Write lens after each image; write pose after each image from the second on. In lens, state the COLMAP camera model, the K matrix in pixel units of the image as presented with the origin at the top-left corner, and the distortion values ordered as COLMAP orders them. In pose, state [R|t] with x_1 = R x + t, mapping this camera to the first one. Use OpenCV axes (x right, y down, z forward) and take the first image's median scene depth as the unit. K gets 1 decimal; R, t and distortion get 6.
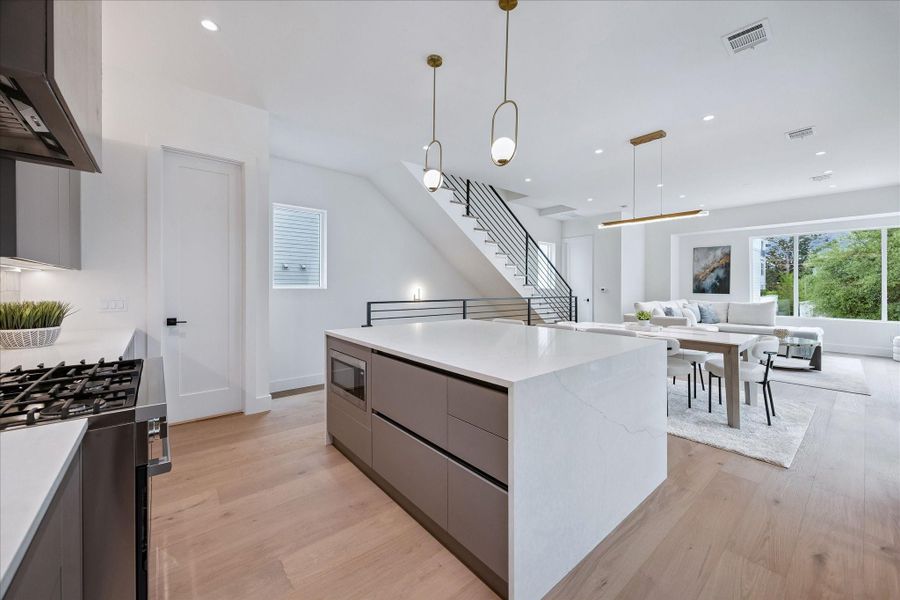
lens RADIAL K [[346.2, 0, 458.5], [0, 346.2, 289.4], [0, 0, 1]] dist [-0.000884, -0.000890]
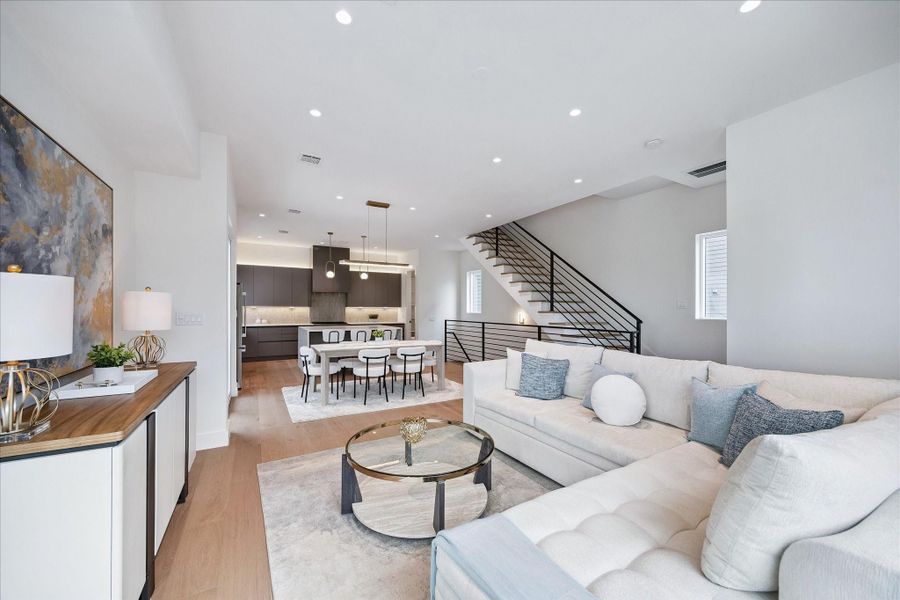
lens RADIAL K [[346.2, 0, 448.0], [0, 346.2, 303.8], [0, 0, 1]] dist [-0.000884, -0.000890]
pose [[-0.192578, -0.018960, -0.981098, 1.083862], [-0.013993, 0.999765, -0.016574, -0.014273], [0.981182, 0.010537, -0.192798, 0.906683]]
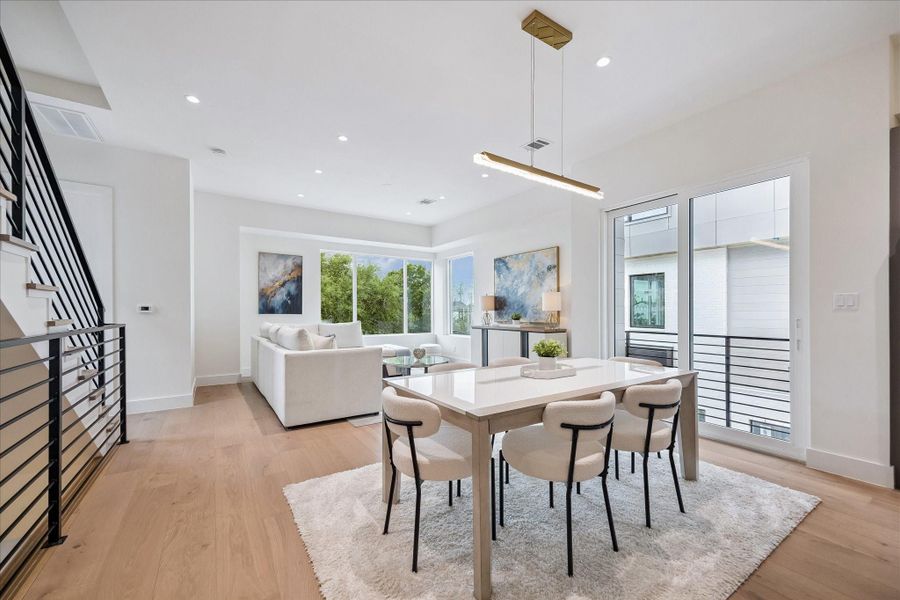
lens RADIAL K [[362.5, 0, 452.8], [0, 362.5, 314.0], [0, 0, 1]] dist [0.003189, 0.000423]
pose [[0.115349, -0.012094, 0.993251, -0.035466], [0.008739, 0.999900, 0.011160, 0.007346], [-0.993287, 0.007393, 0.115443, 0.640137]]
